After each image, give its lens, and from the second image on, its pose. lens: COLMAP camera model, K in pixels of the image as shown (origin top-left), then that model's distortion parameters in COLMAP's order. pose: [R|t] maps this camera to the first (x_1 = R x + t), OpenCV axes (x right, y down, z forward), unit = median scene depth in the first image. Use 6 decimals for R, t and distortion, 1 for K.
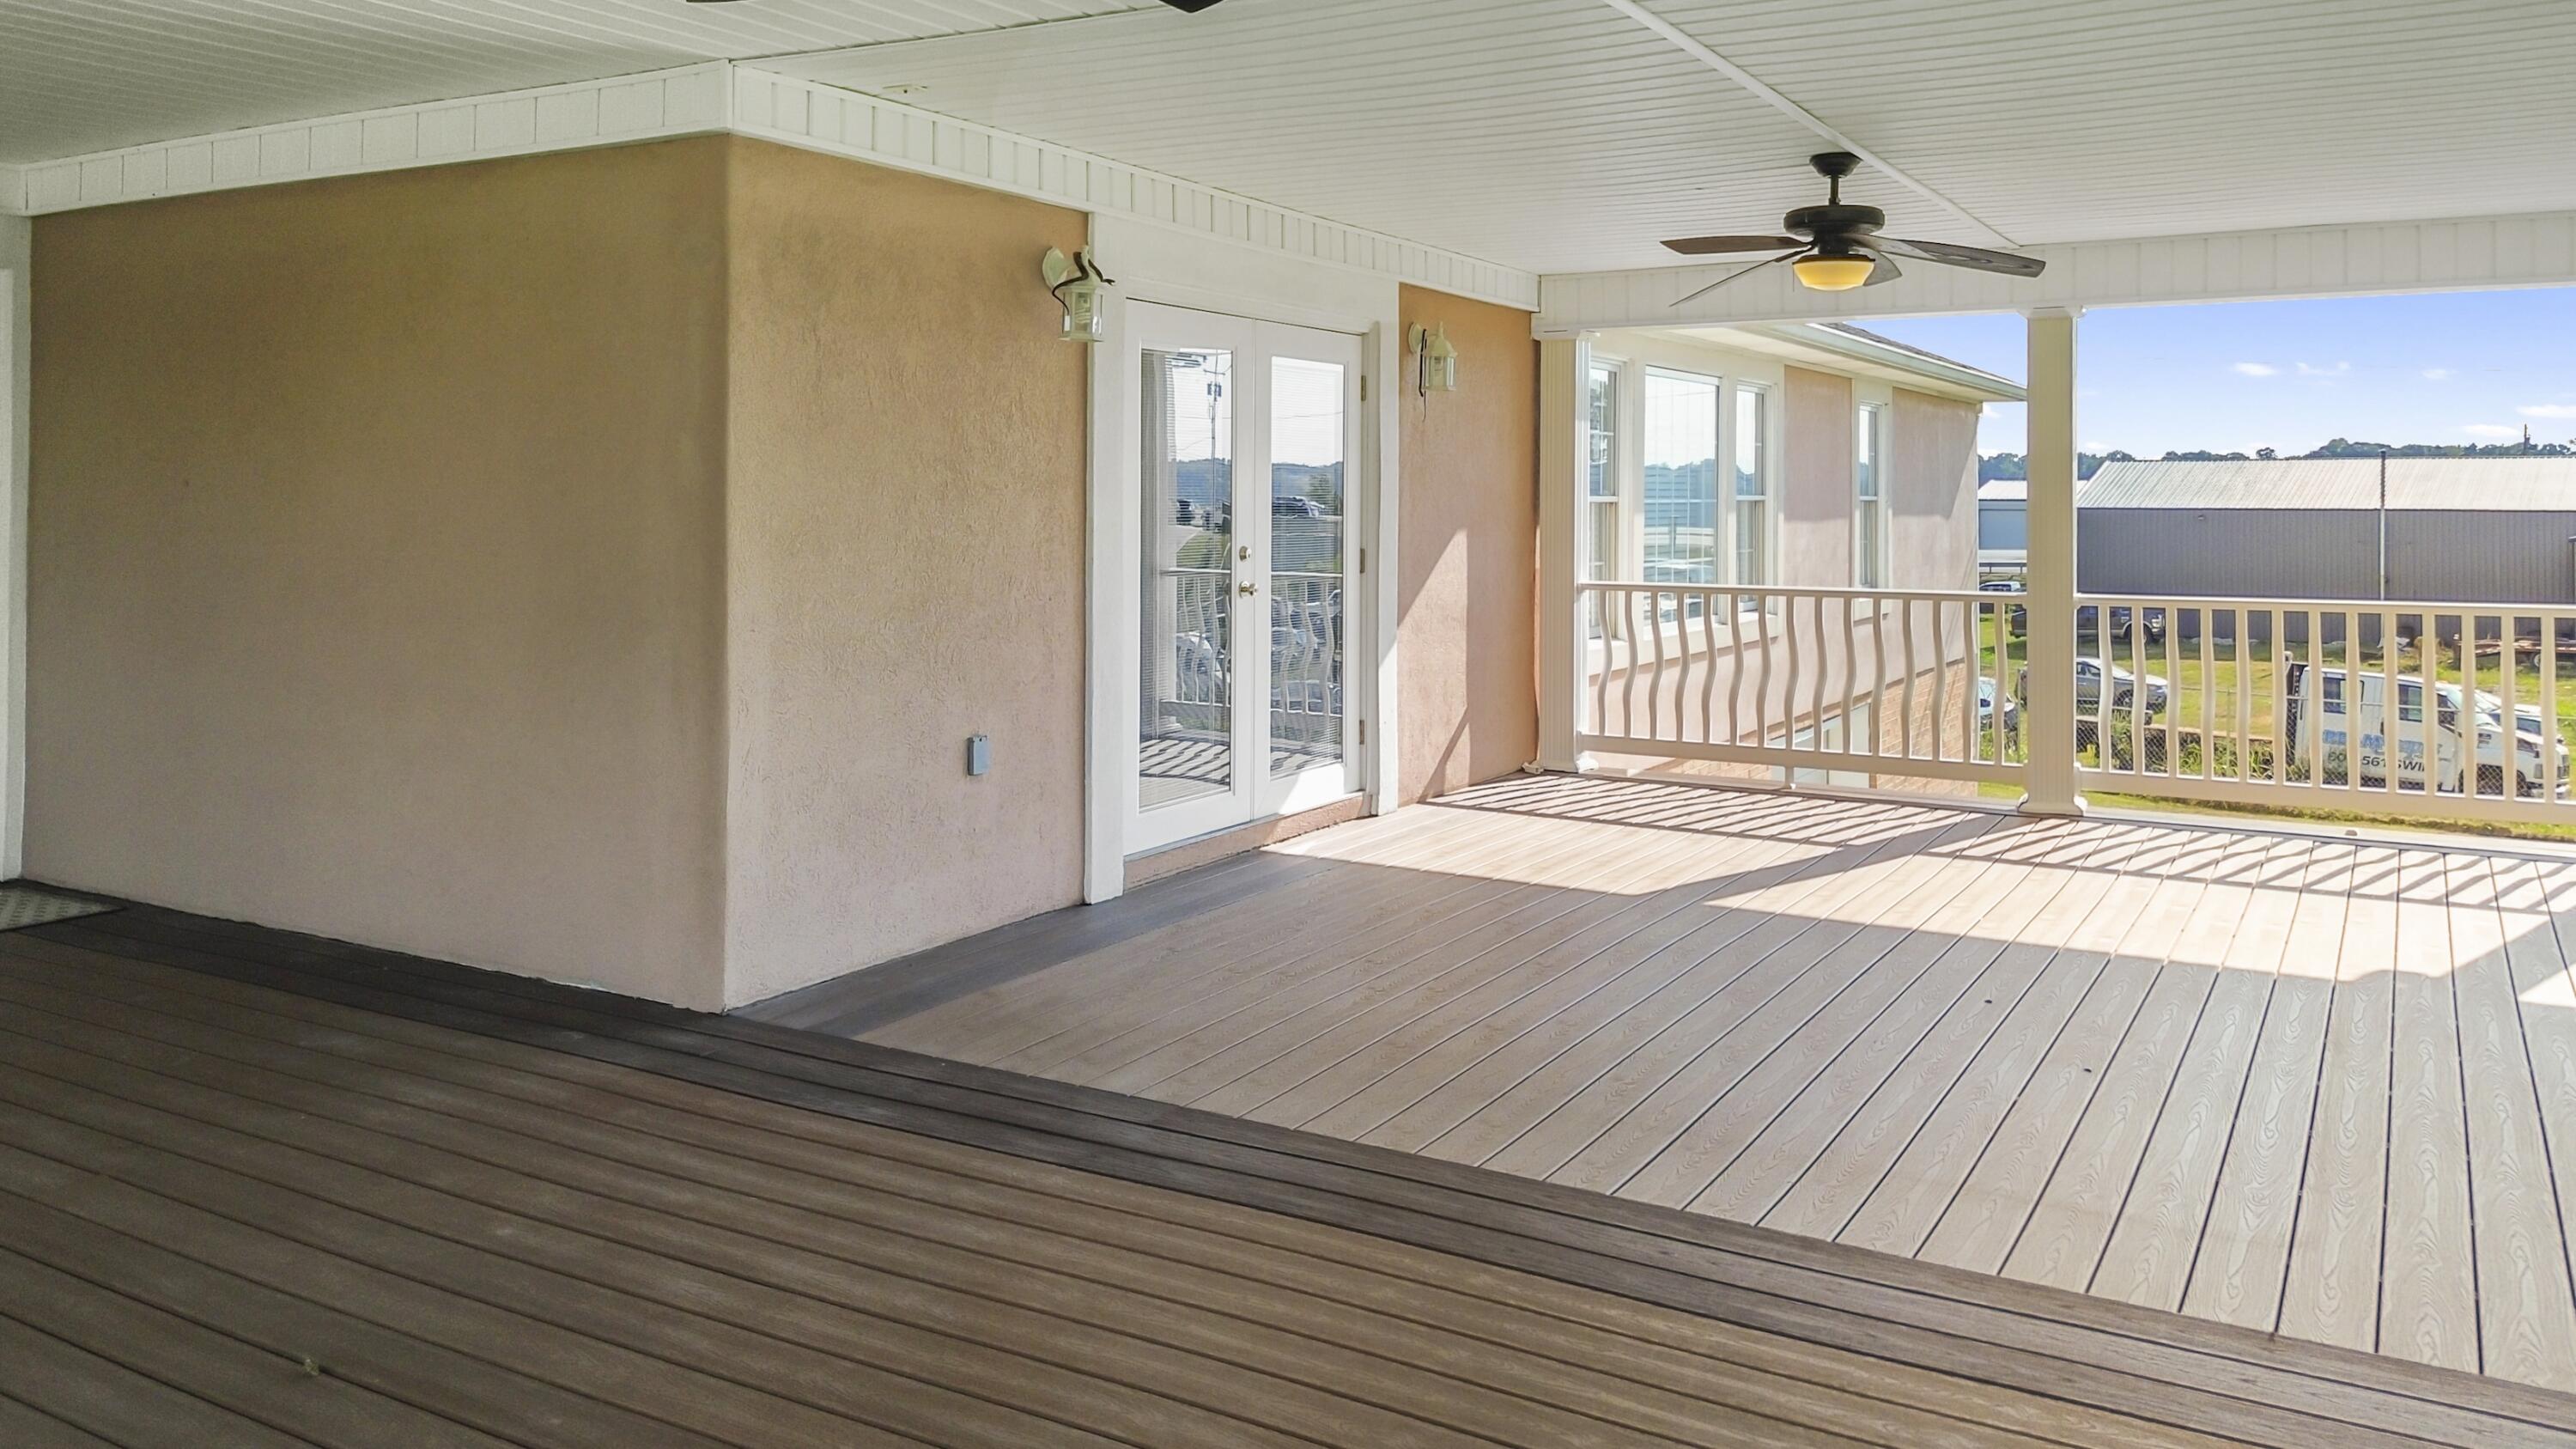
lens RADIAL K [[1865.5, 0, 1288.0], [0, 1865.5, 724.5], [0, 0, 1]] dist [0.047081, -0.001088]
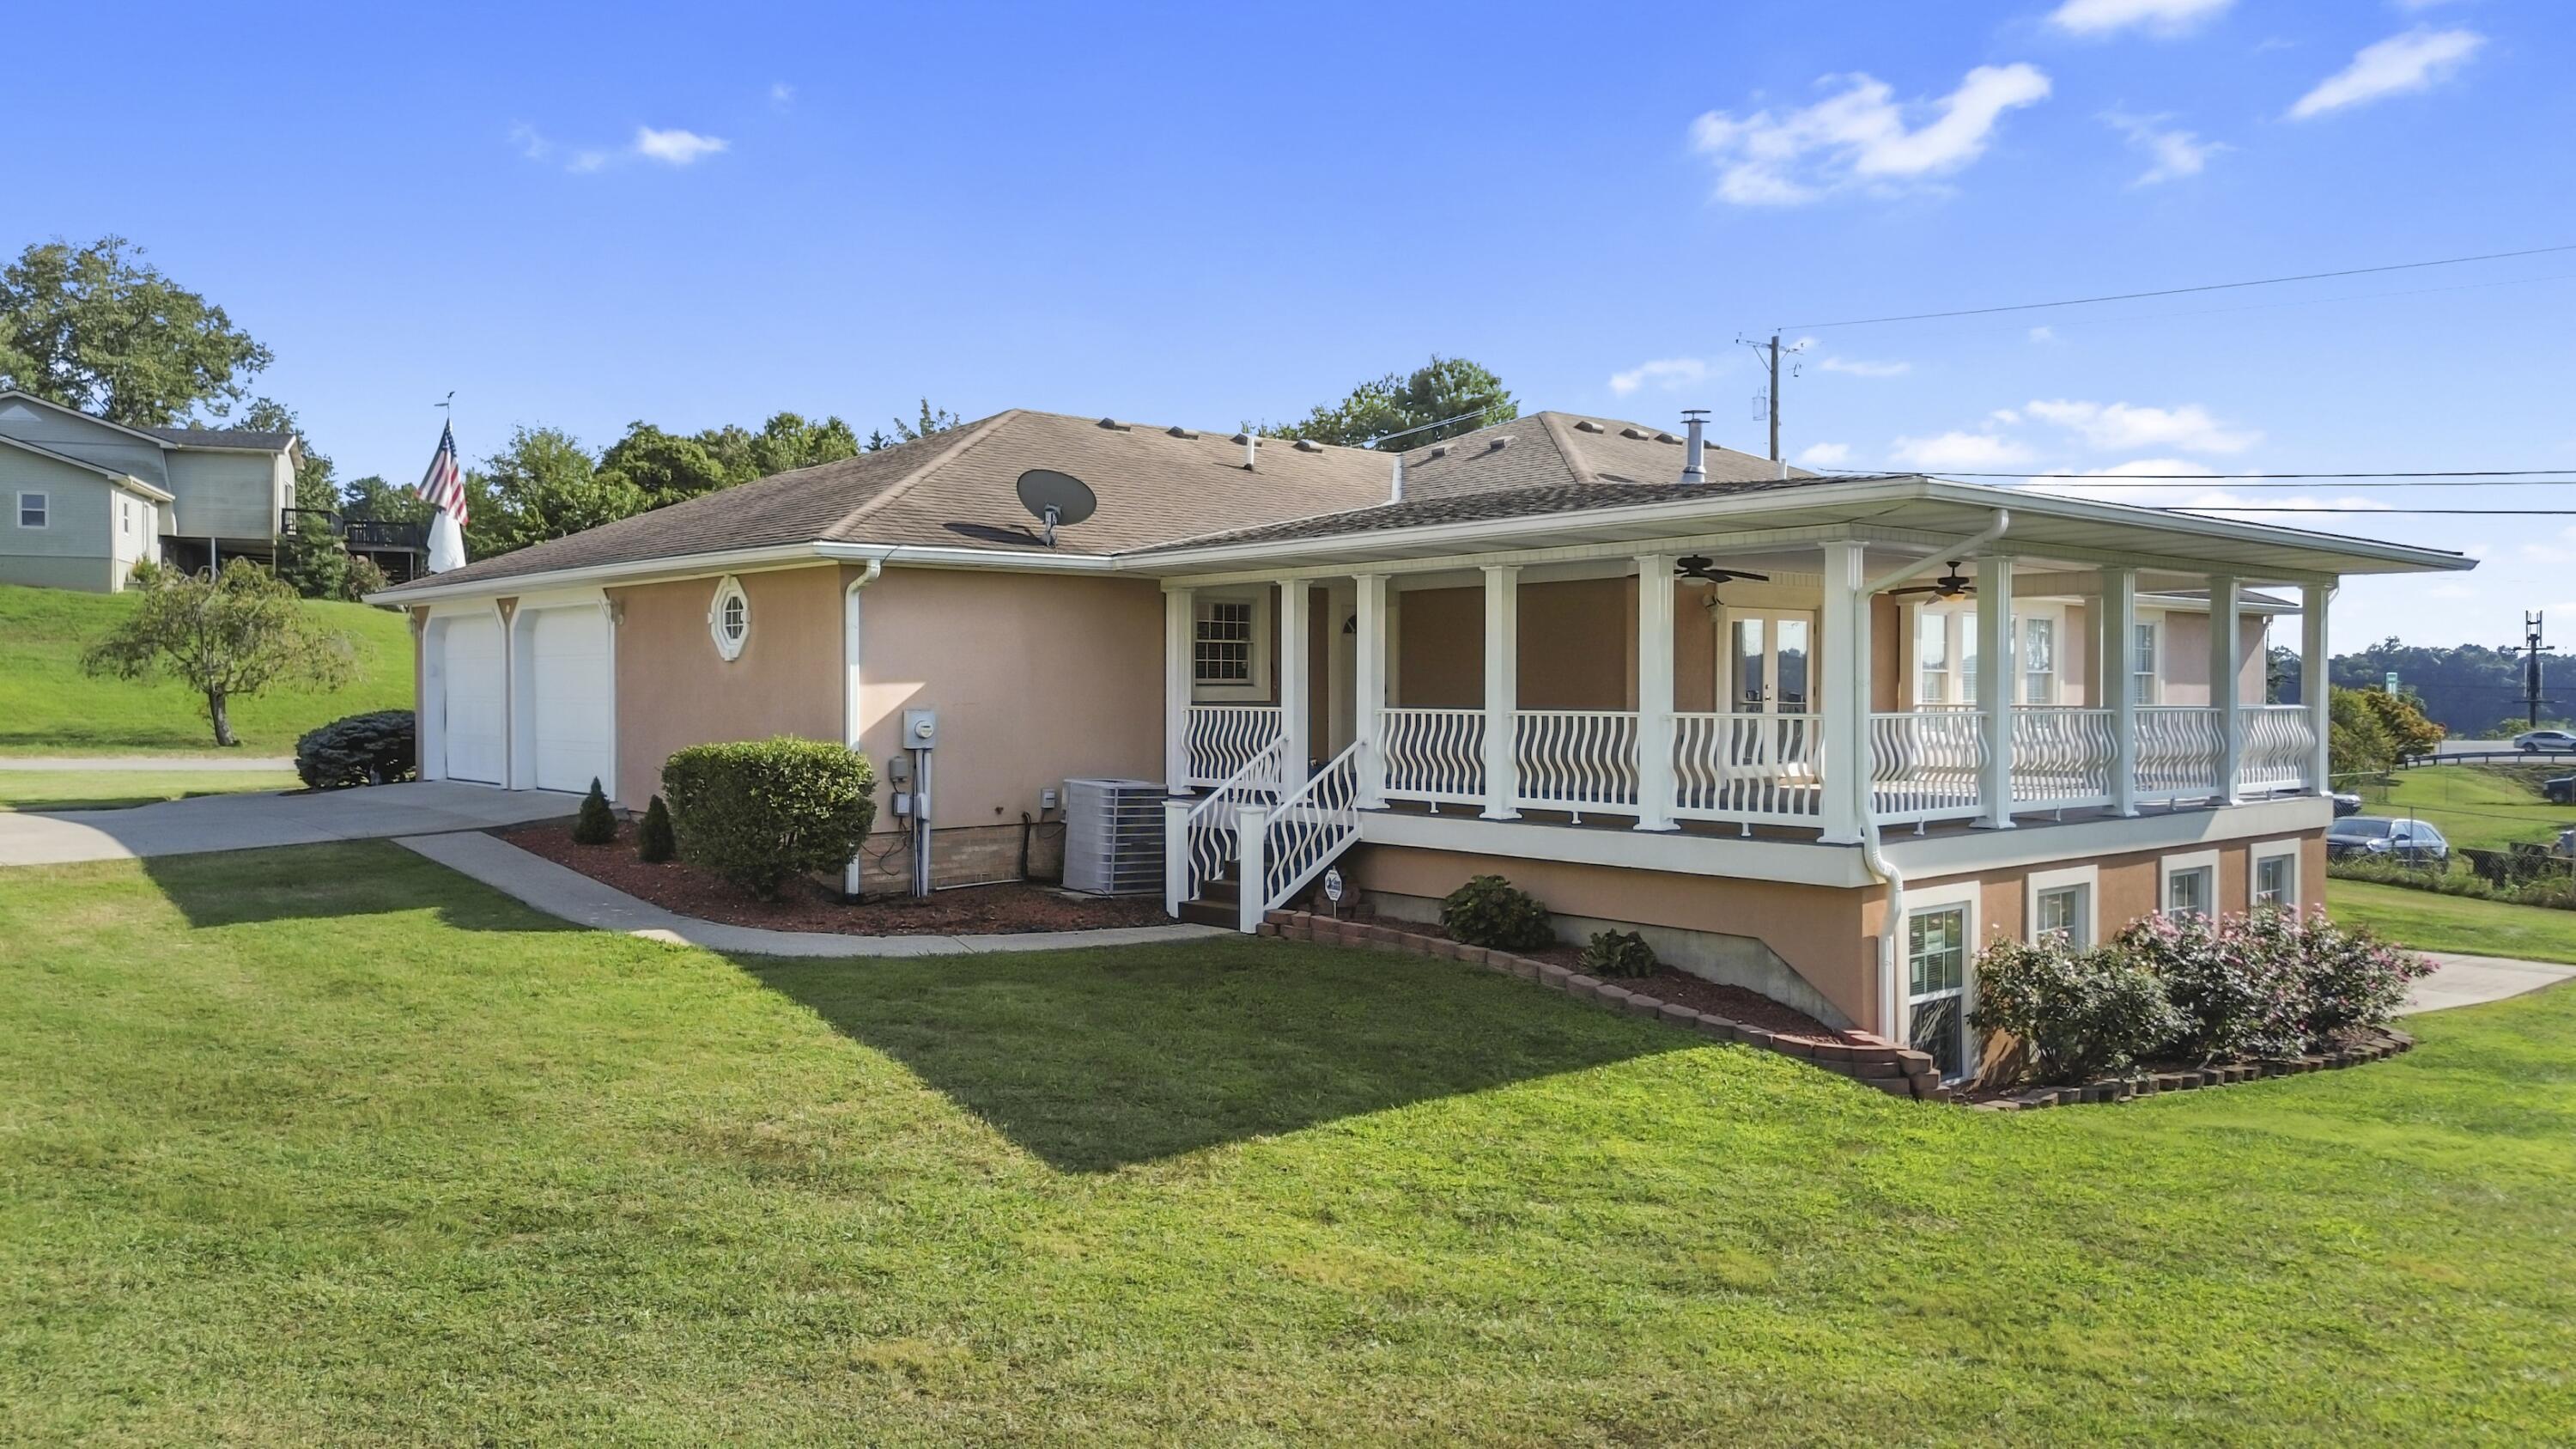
lens RADIAL K [[1865.5, 0, 1288.0], [0, 1865.5, 724.5], [0, 0, 1]] dist [0.047081, -0.001088]
pose [[0.953642, 0.001687, -0.300937, 0.140679], [-0.032603, 0.994678, -0.097739, 0.271891], [0.299171, 0.103019, 0.948622, -1.960430]]
